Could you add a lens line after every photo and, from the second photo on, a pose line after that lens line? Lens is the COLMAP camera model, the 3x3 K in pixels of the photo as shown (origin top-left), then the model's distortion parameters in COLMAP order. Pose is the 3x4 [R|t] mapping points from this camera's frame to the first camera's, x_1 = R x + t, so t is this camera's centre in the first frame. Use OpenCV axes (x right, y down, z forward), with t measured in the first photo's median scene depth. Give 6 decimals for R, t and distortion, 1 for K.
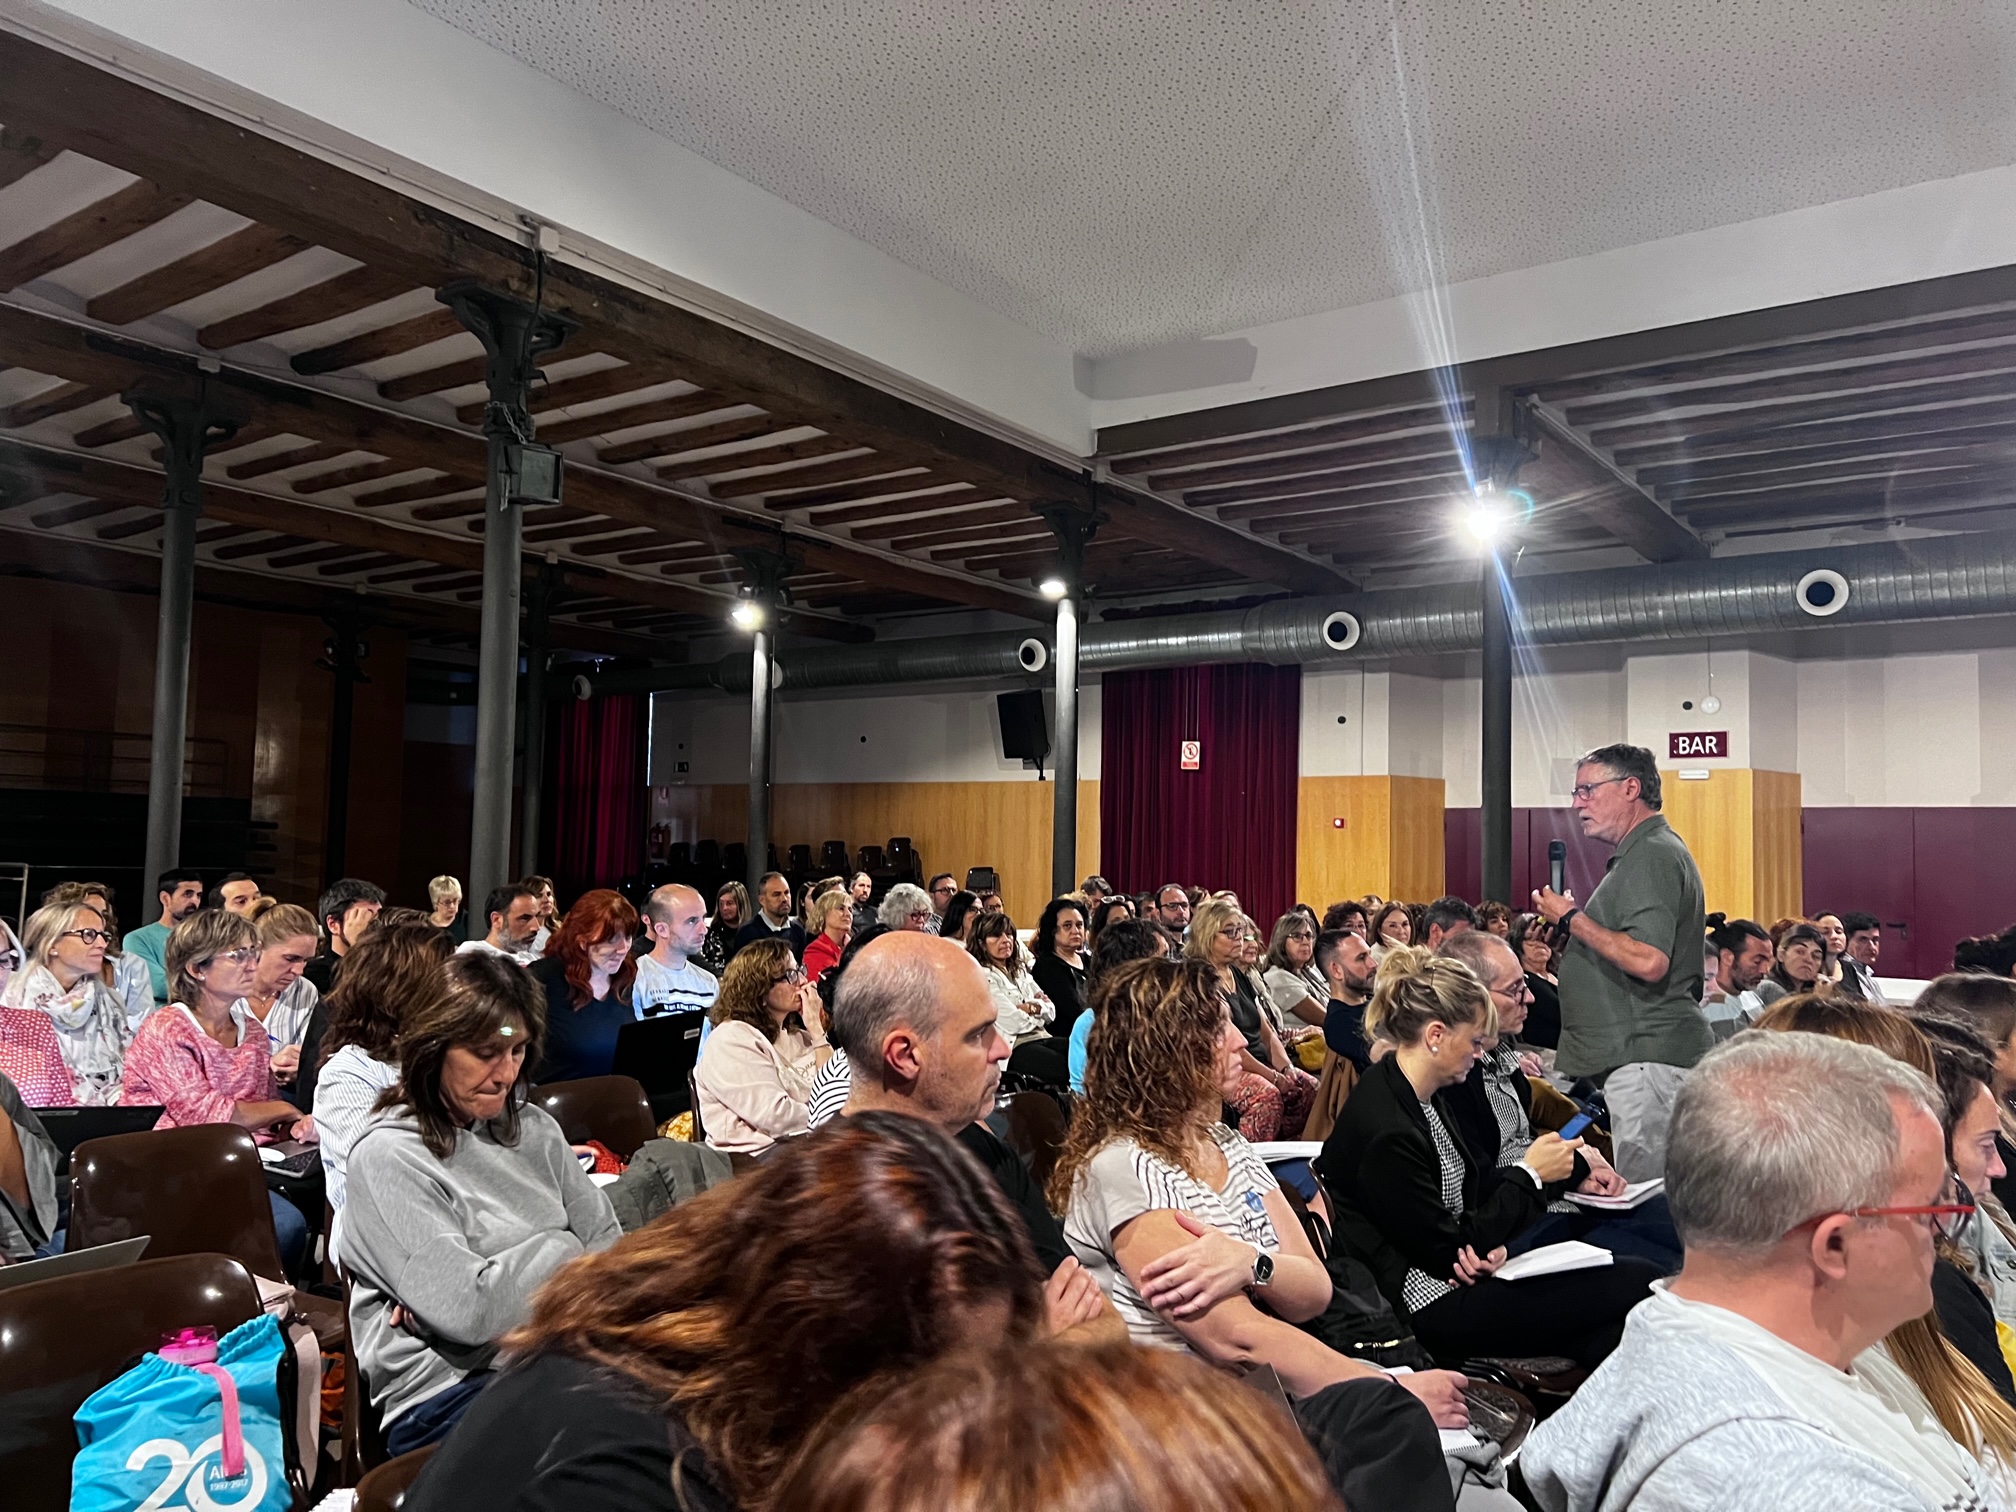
lens RADIAL K [[1492.9, 0, 1008.0], [0, 1492.9, 756.0], [0, 0, 1]] dist [0.030323, -0.004739]
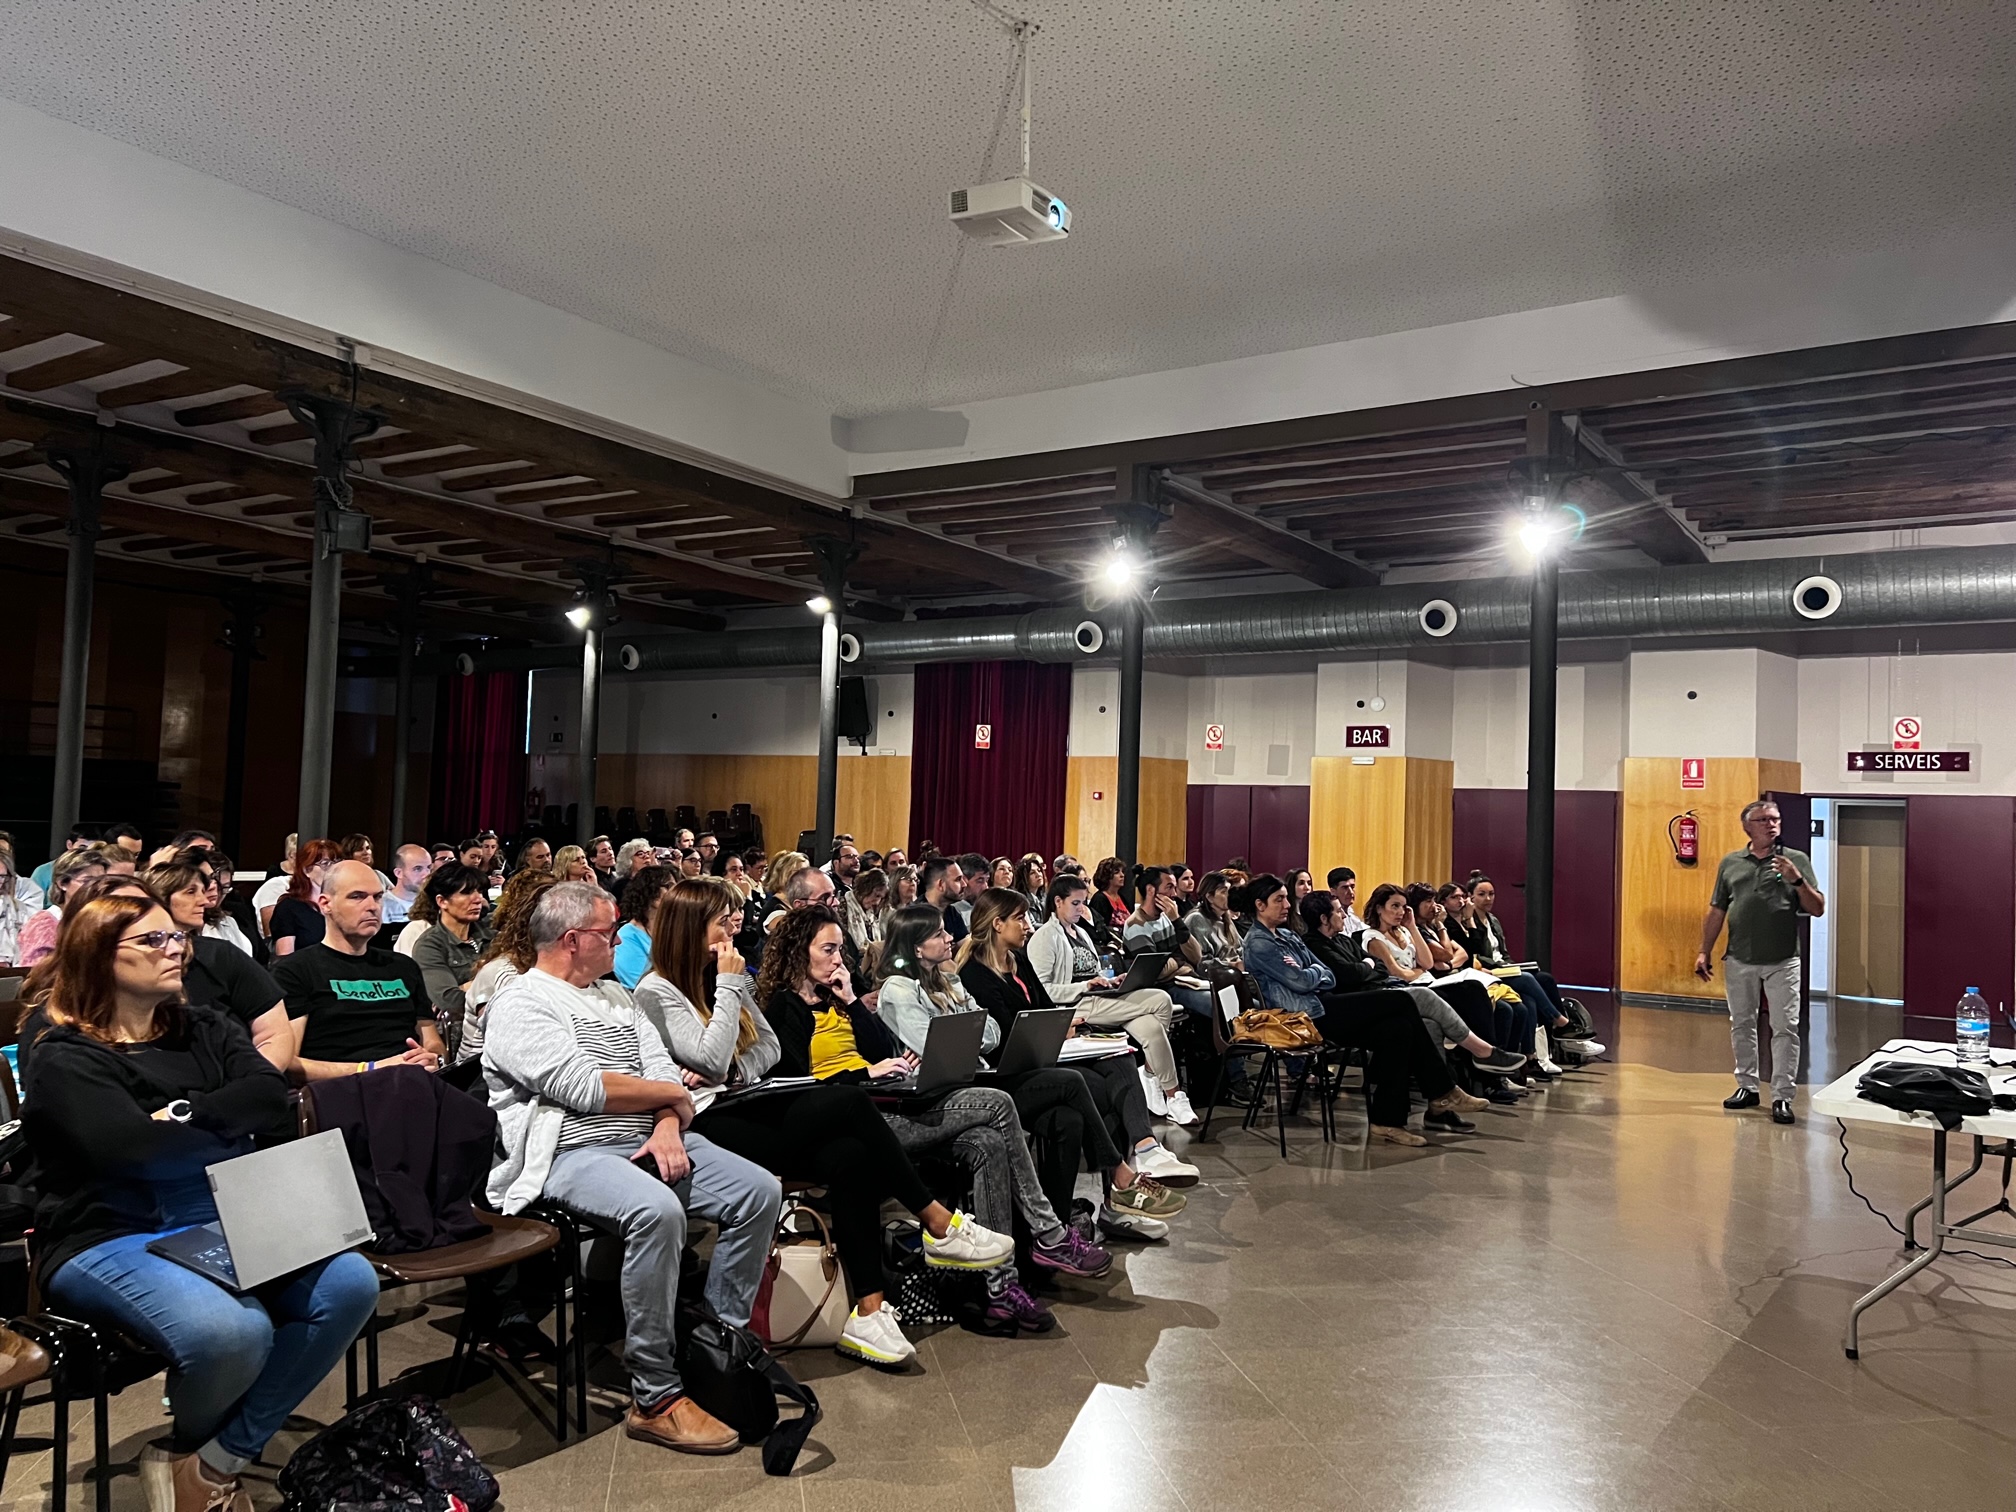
lens RADIAL K [[1427.0, 0, 1008.0], [0, 1427.0, 756.0], [0, 0, 1]] dist [0.000180, 0.000187]
pose [[0.997934, 0.013853, 0.062739, 0.092773], [-0.015223, 0.999655, 0.021408, -0.012008], [-0.062421, -0.022319, 0.997800, -0.148224]]
